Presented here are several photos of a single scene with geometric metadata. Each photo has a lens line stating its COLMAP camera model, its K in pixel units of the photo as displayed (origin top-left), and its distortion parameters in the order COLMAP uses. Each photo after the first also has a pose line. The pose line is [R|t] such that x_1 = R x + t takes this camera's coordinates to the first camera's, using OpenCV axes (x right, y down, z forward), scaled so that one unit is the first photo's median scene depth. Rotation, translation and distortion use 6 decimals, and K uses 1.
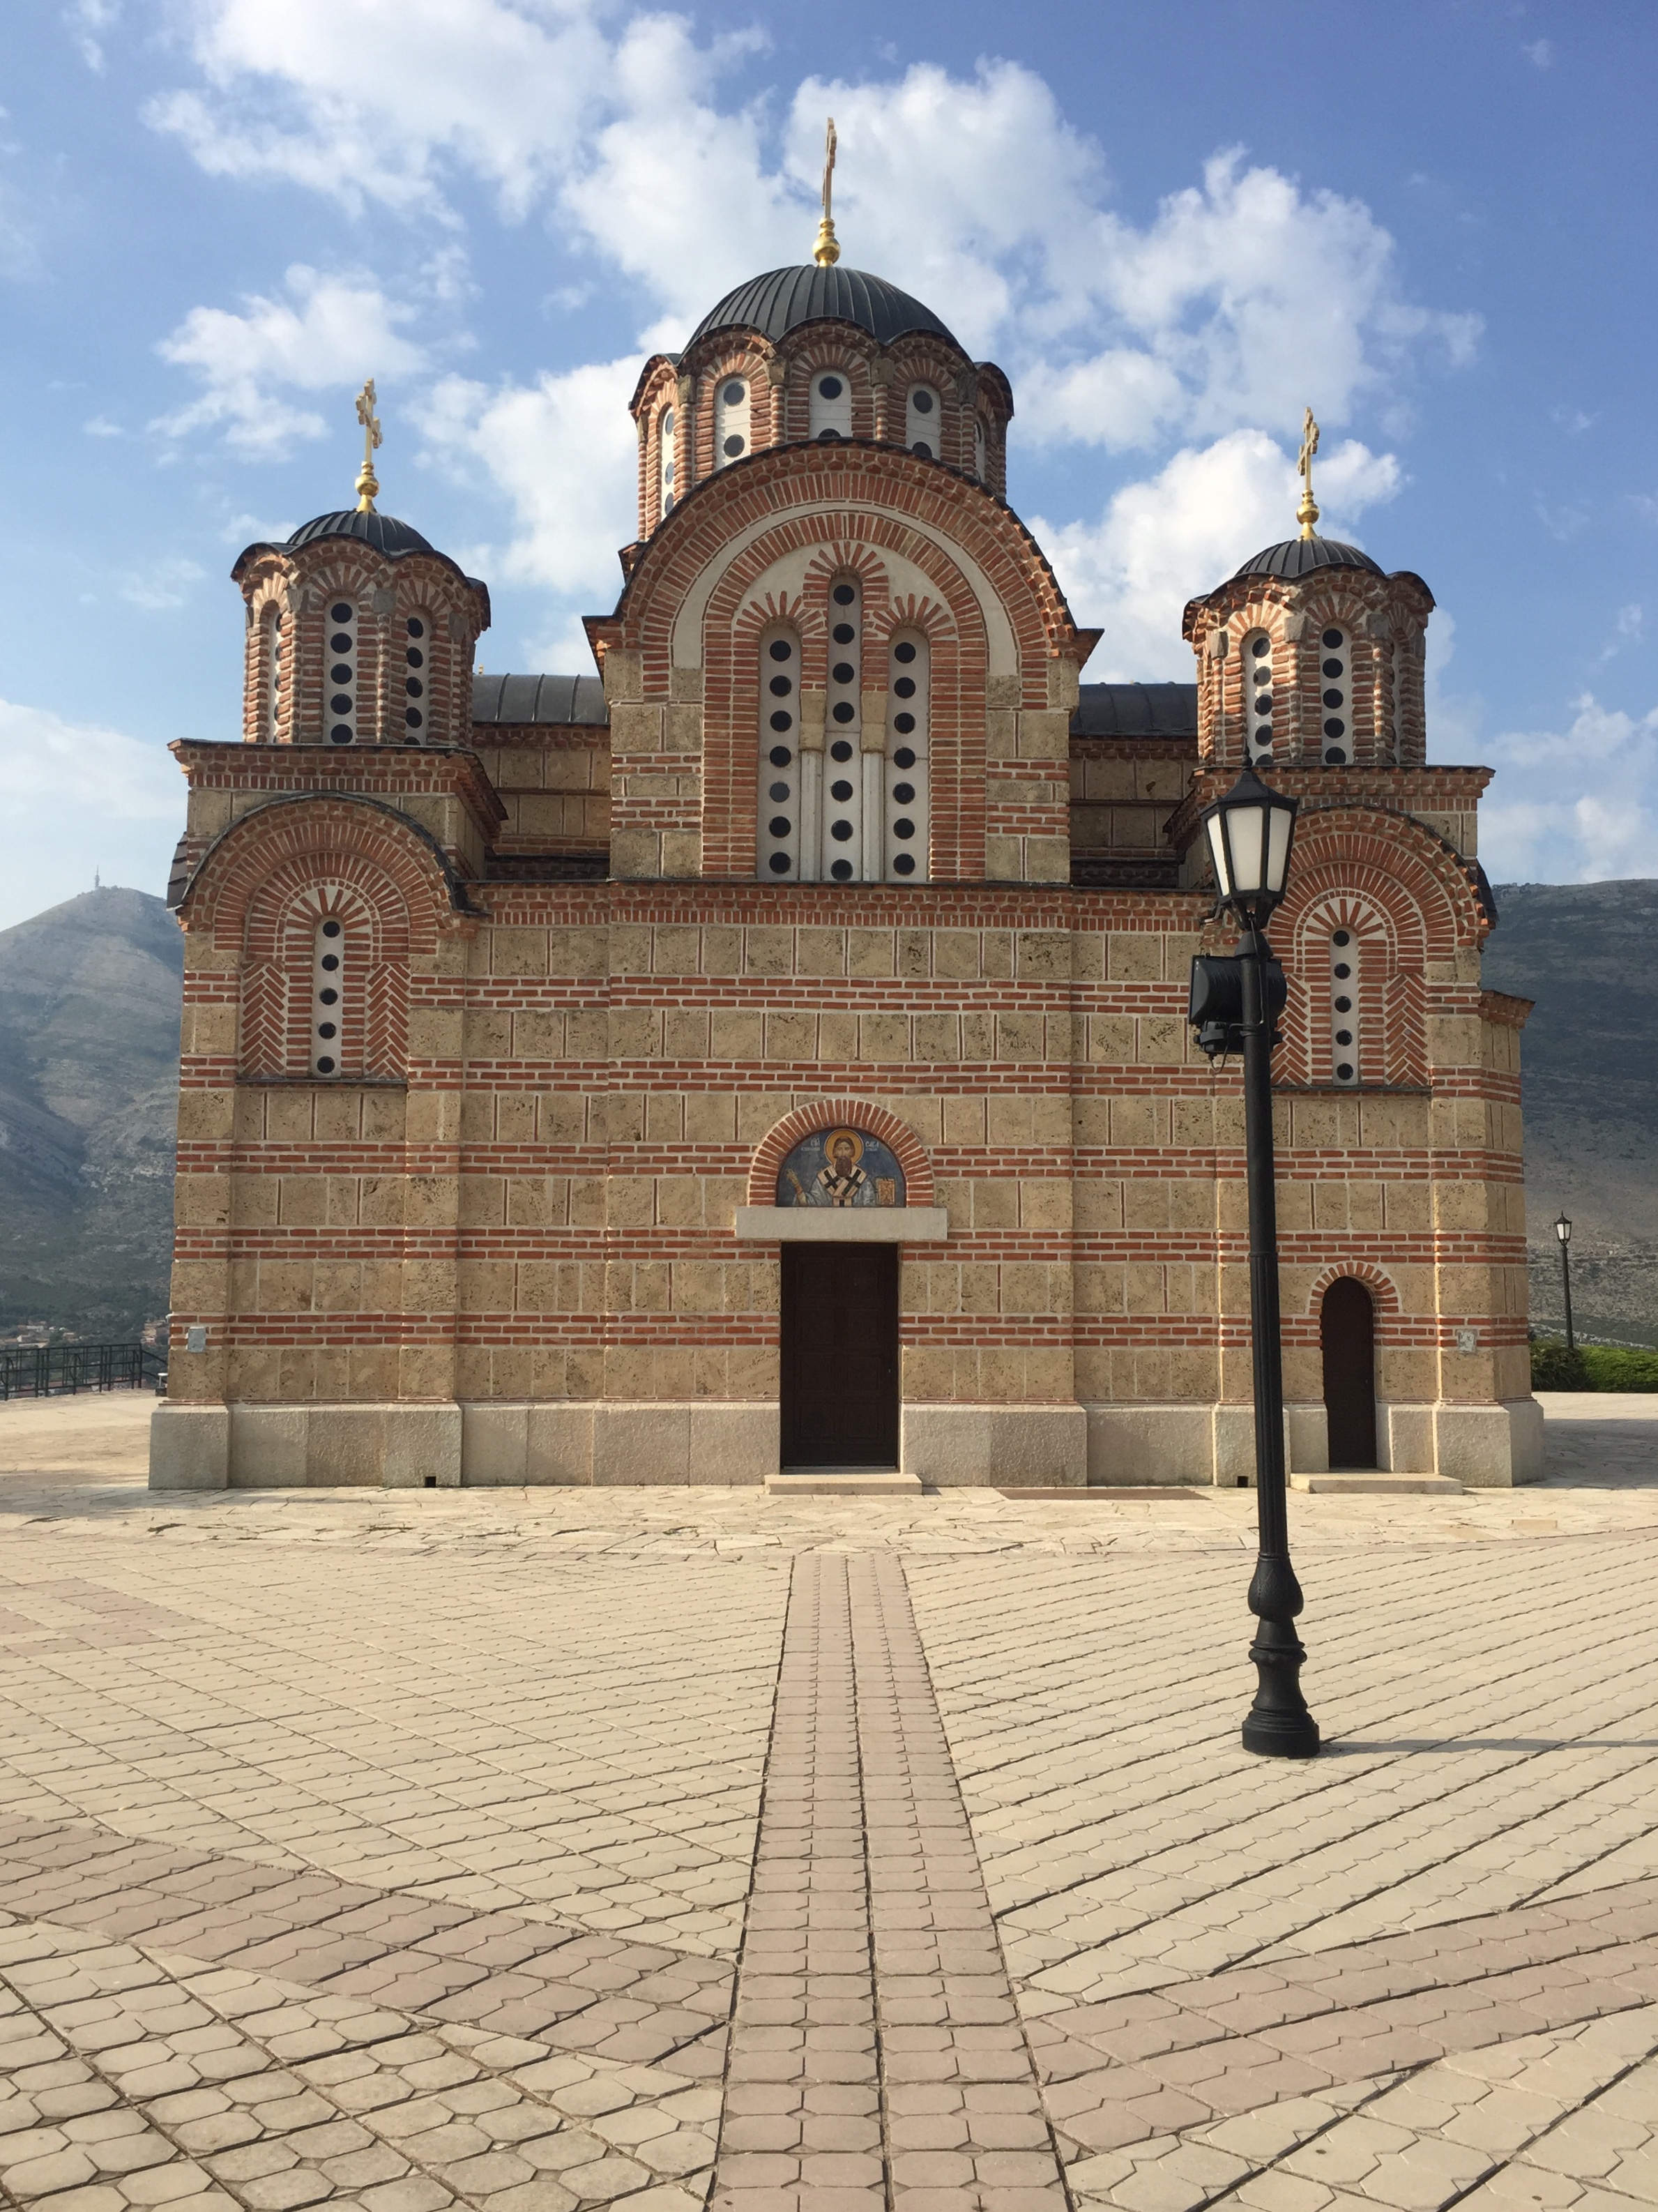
lens RADIAL K [[1913.4, 0, 805.7], [0, 1913.4, 1104.2], [0, 0, 1]] dist [0.064898, 0.007929]
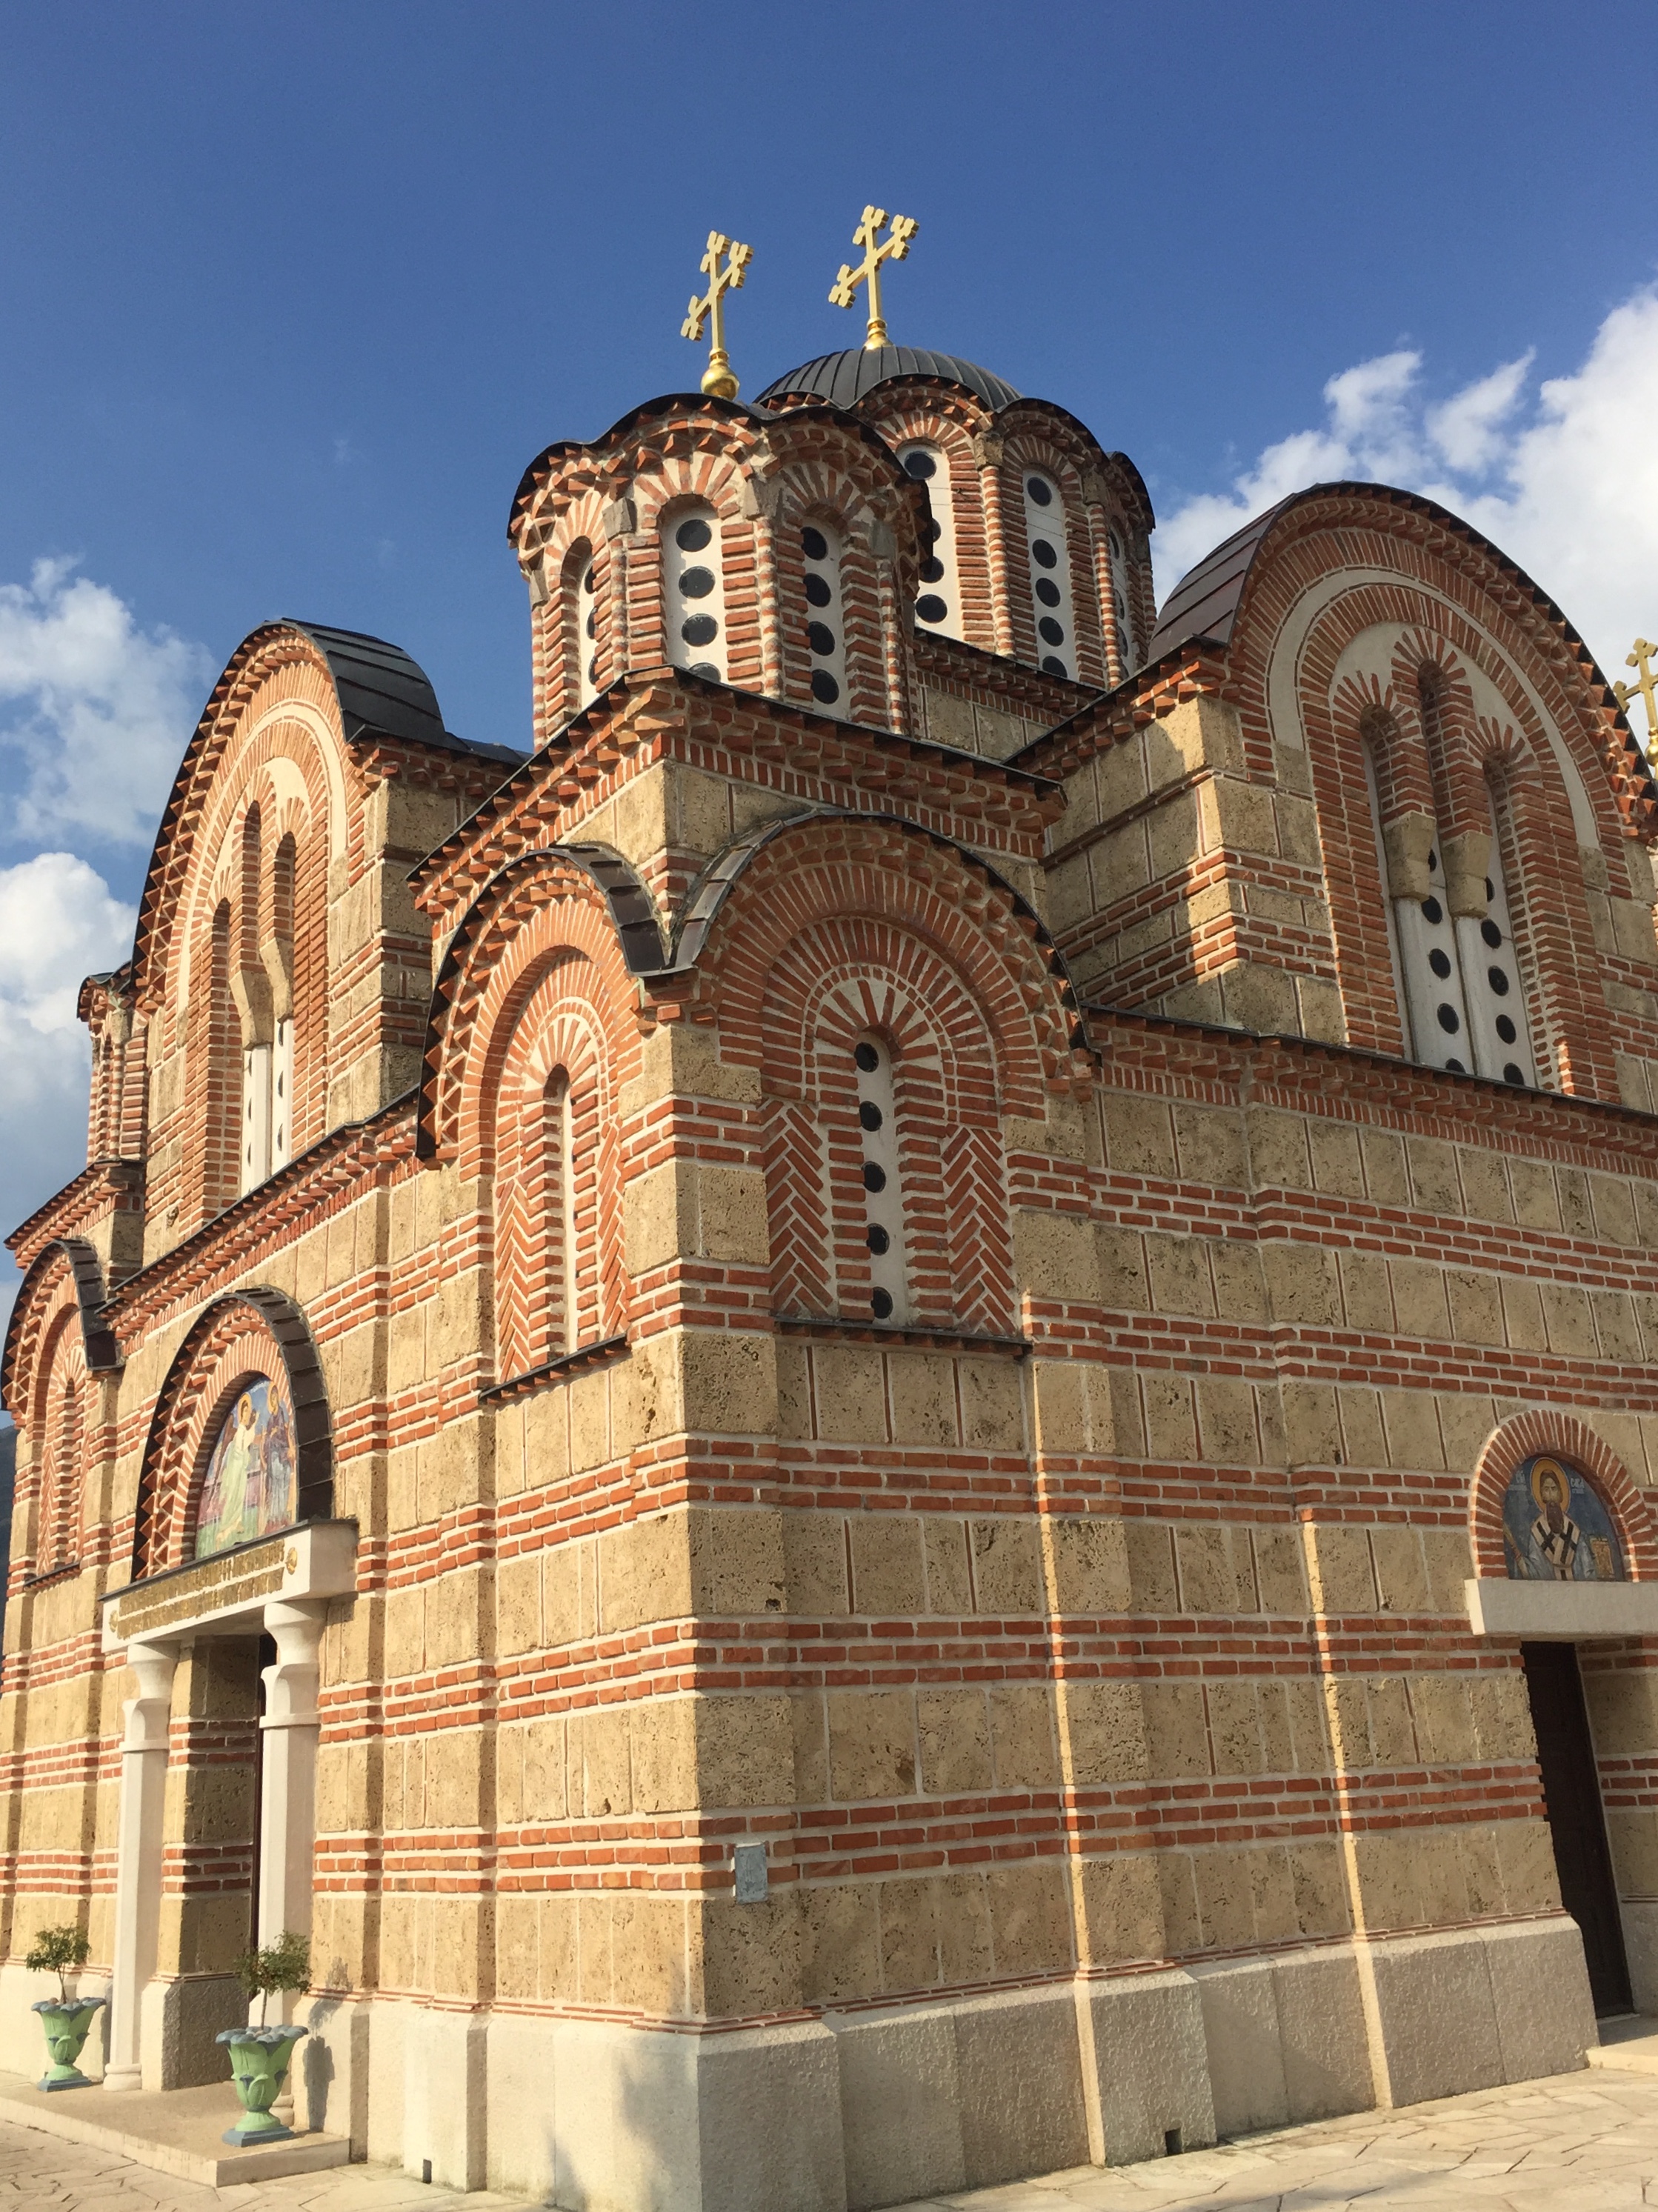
lens RADIAL K [[2070.1, 0, 834.9], [0, 2070.1, 1112.7], [0, 0, 1]] dist [0.053353, 0.000000]
pose [[0.839011, 0.117129, 0.531358, -0.567245], [0.005172, 0.974795, -0.223044, 0.055122], [-0.544089, 0.189885, 0.817258, 0.532880]]
